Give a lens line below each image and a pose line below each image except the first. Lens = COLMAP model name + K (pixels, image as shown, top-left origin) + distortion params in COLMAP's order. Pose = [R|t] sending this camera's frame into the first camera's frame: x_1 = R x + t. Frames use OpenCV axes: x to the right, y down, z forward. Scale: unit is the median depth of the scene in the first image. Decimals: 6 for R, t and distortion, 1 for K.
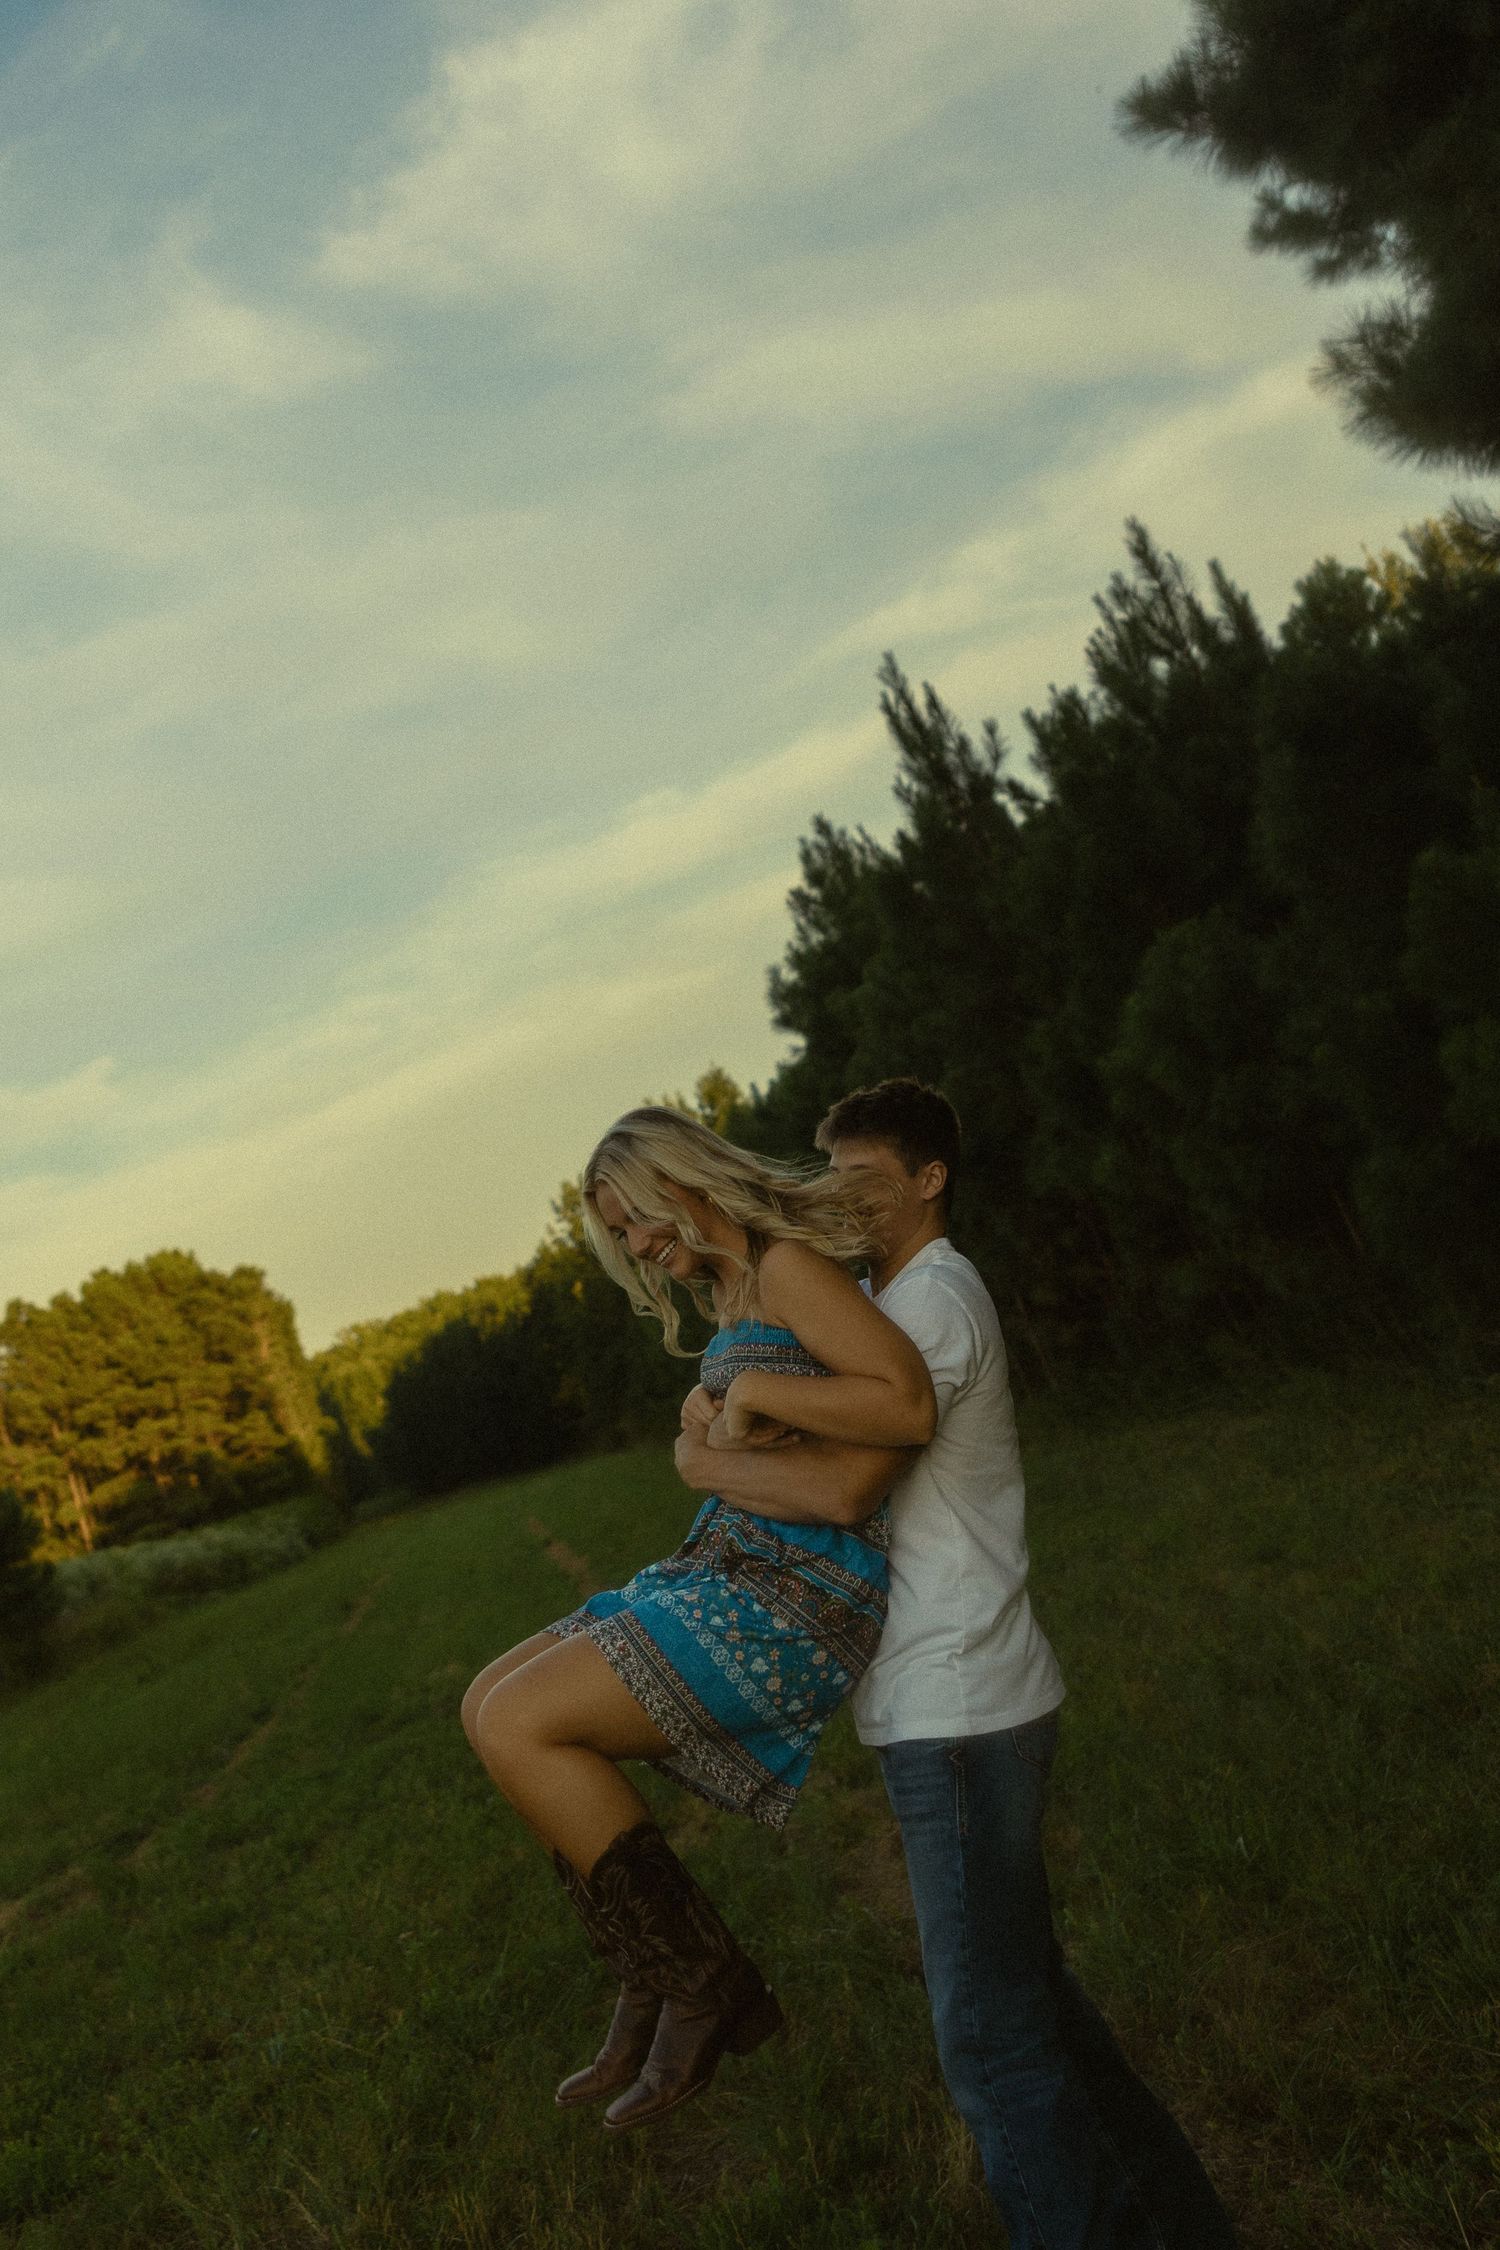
lens RADIAL K [[1761.7, 0, 750.0], [0, 1761.7, 1125.0], [0, 0, 1]] dist [-0.005024, -0.005900]
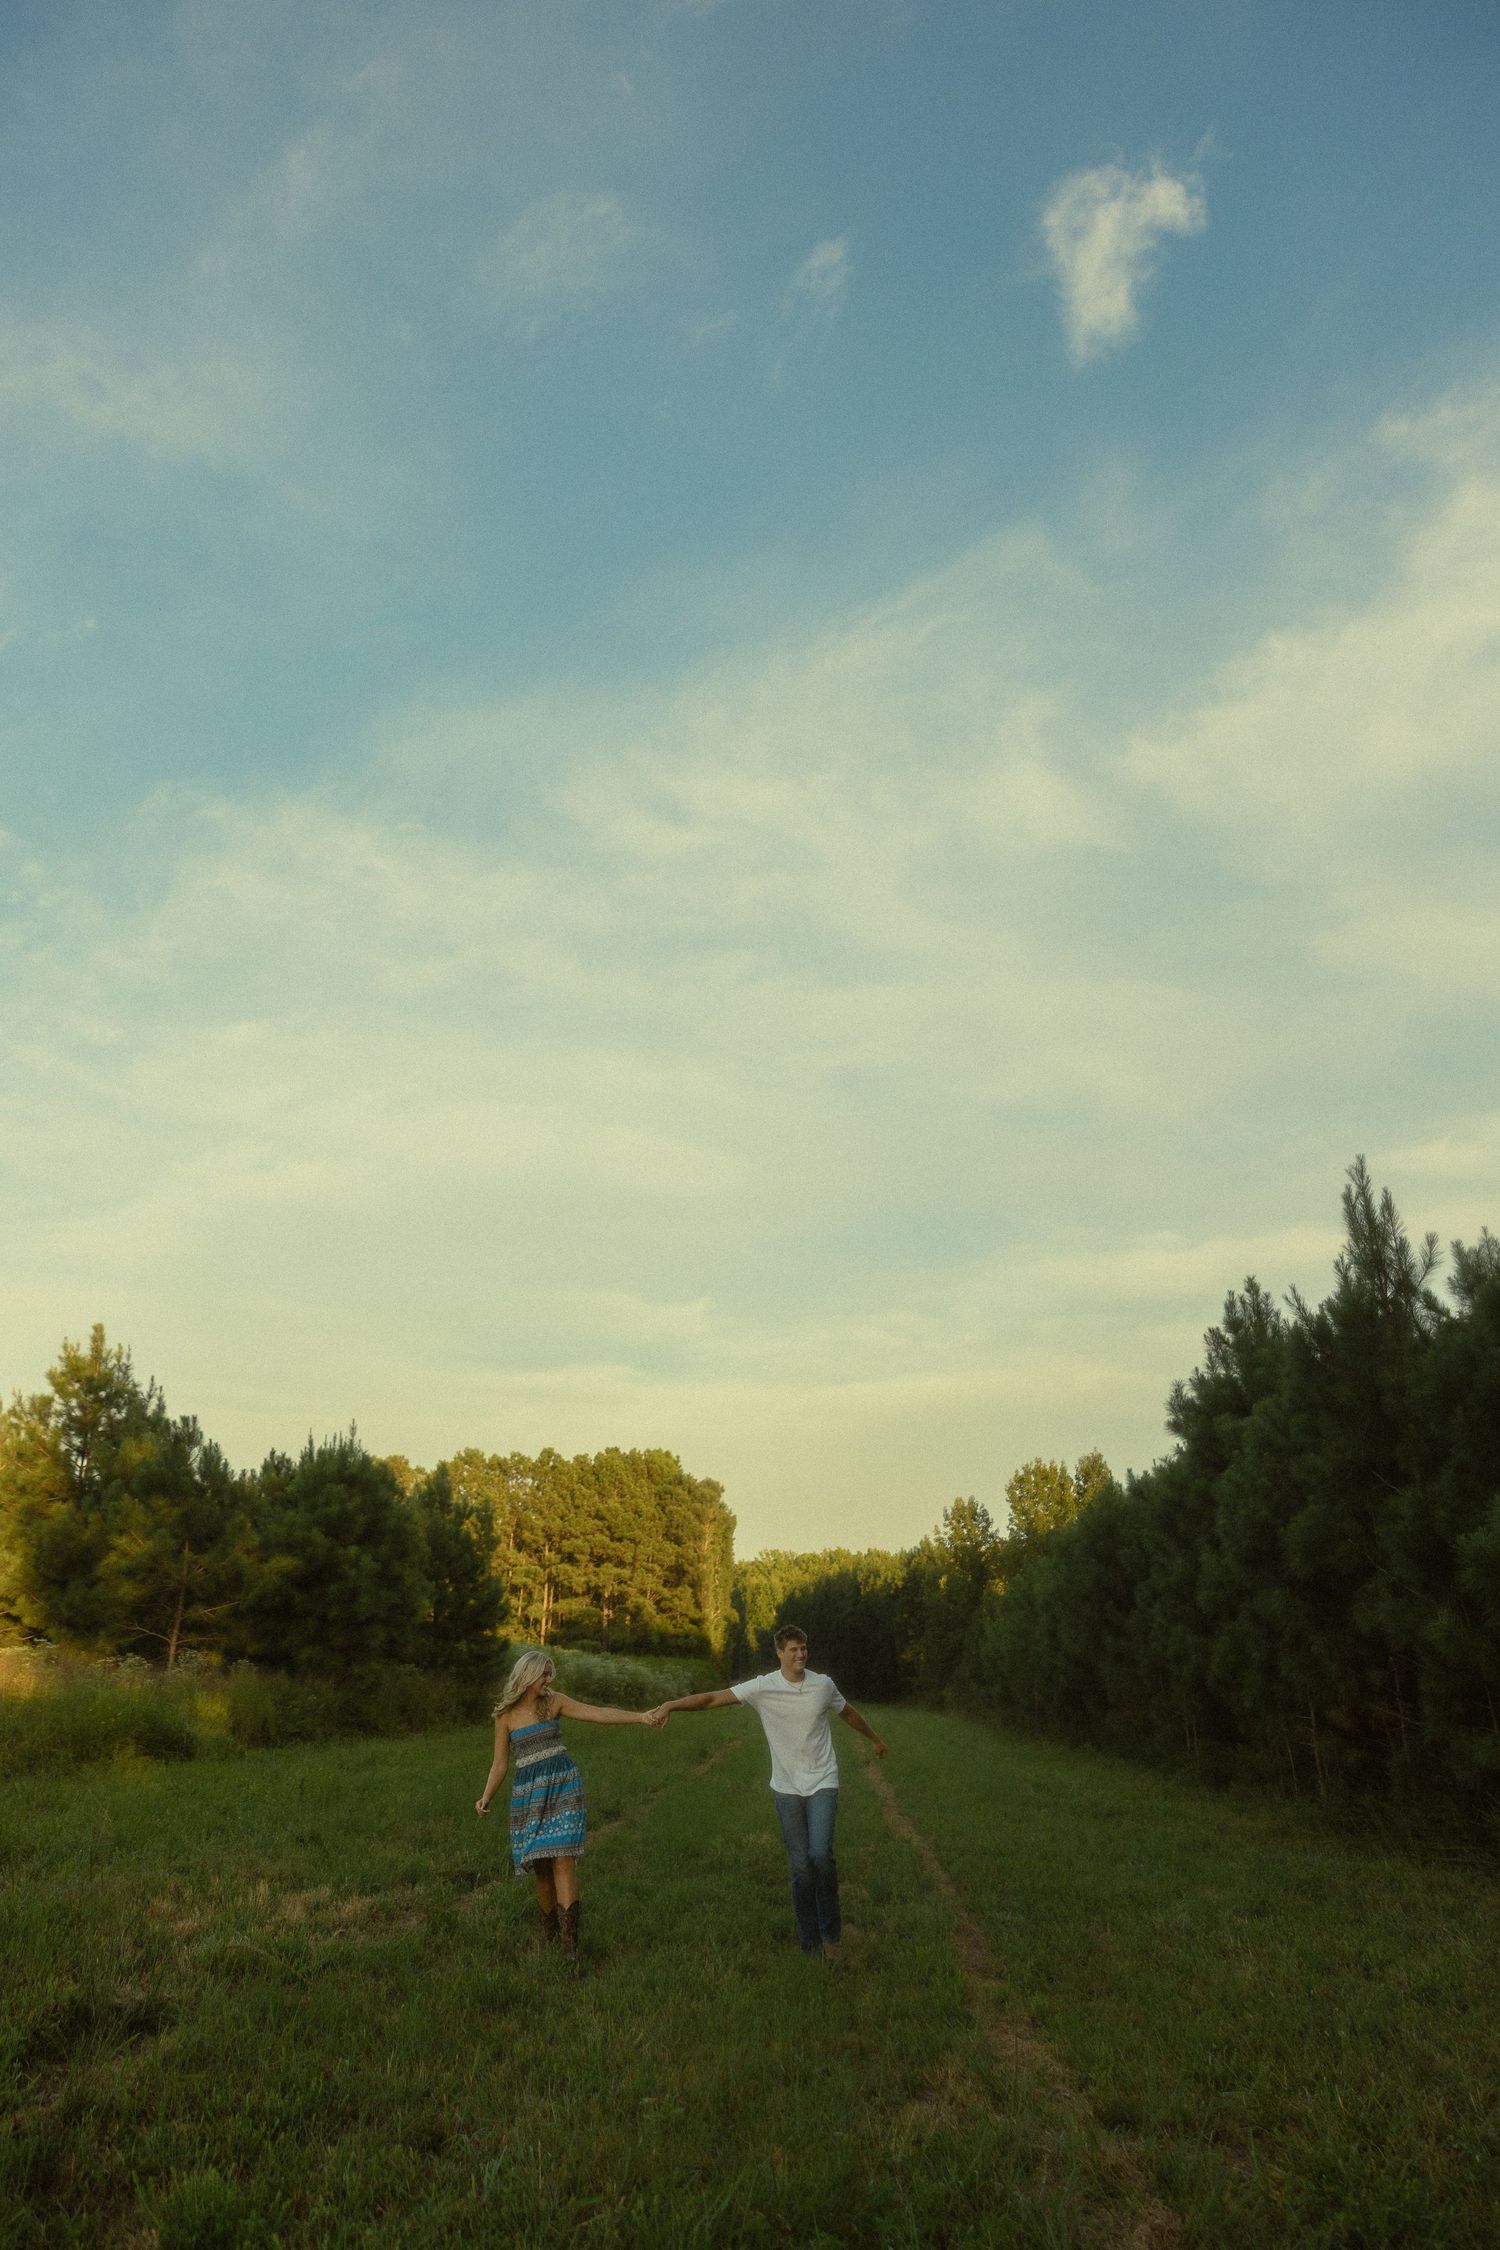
lens RADIAL K [[2869.5, 0, 750.0], [0, 2869.5, 1125.0], [0, 0, 1]] dist [0.042386, -0.004849]
pose [[0.915889, 0.298909, -0.267958, 0.234906], [-0.301629, 0.952889, 0.031977, -0.247900], [0.264892, 0.051537, 0.962900, -1.069366]]
